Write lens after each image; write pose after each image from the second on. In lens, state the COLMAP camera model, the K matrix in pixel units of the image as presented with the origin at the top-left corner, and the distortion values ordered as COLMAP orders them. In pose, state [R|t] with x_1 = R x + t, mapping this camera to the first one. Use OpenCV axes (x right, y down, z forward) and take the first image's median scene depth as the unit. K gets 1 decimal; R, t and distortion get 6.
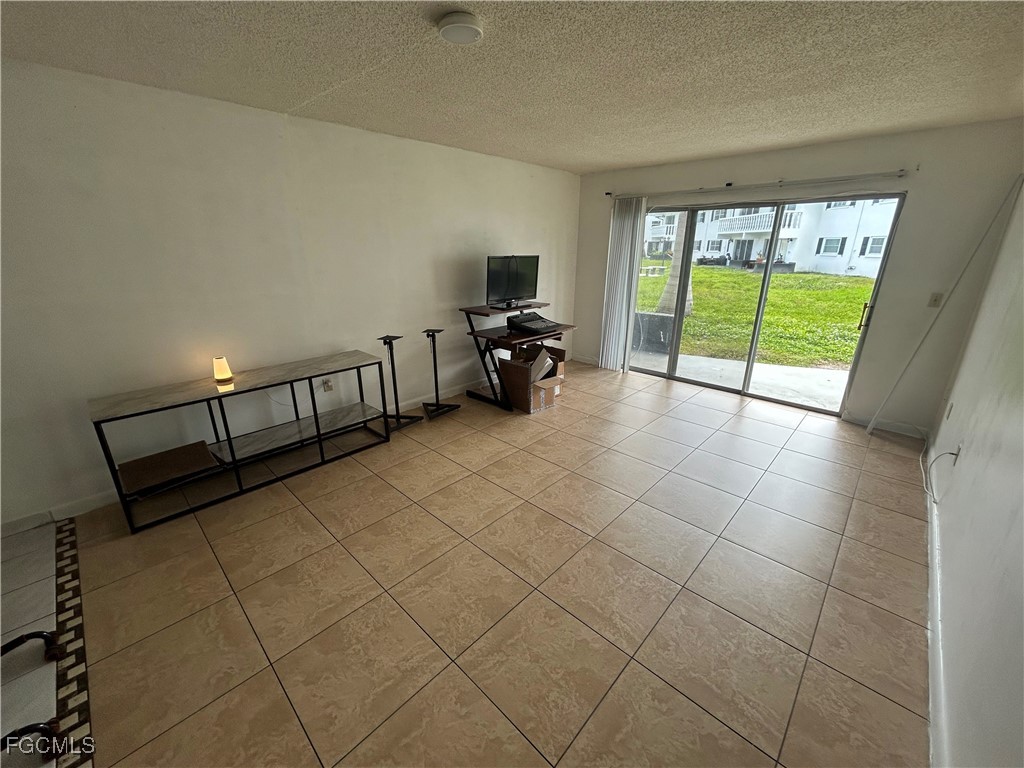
lens RADIAL K [[412.9, 0, 511.0], [0, 412.9, 381.8], [0, 0, 1]] dist [0.001149, 0.000799]
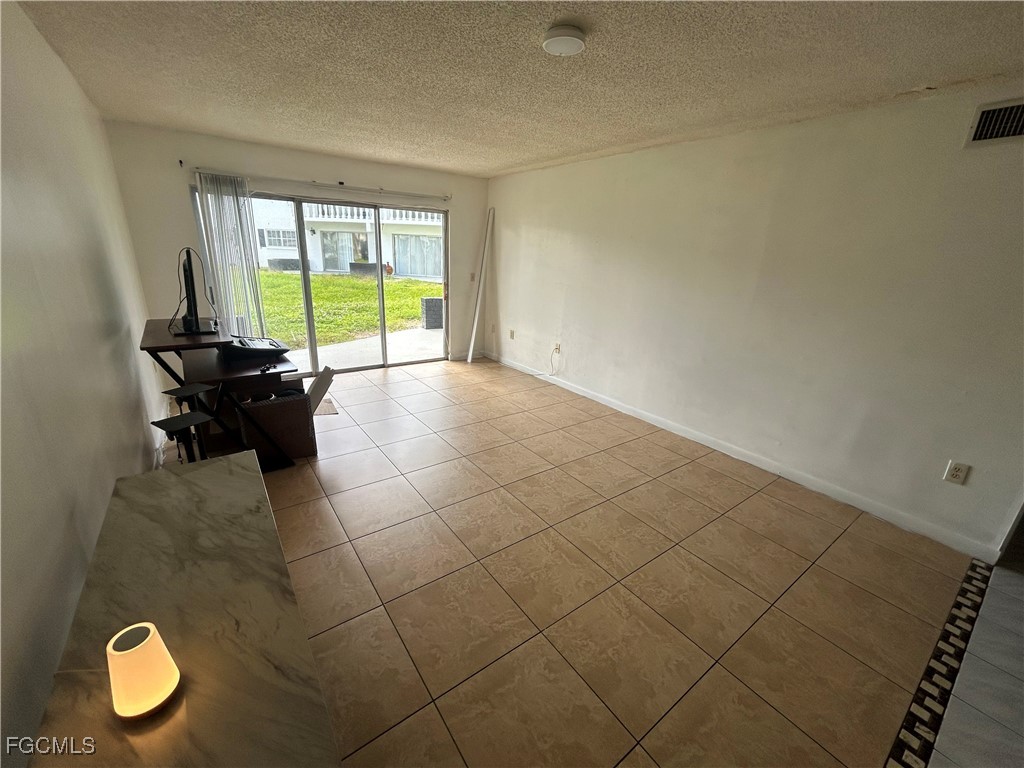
lens RADIAL K [[412.9, 0, 508.6], [0, 412.9, 380.2], [0, 0, 1]] dist [0.001149, 0.000799]
pose [[0.181486, -0.294734, 0.938187, -0.756519], [0.271283, 0.932016, 0.240317, -0.186552], [-0.945235, 0.210899, 0.249104, 0.574623]]
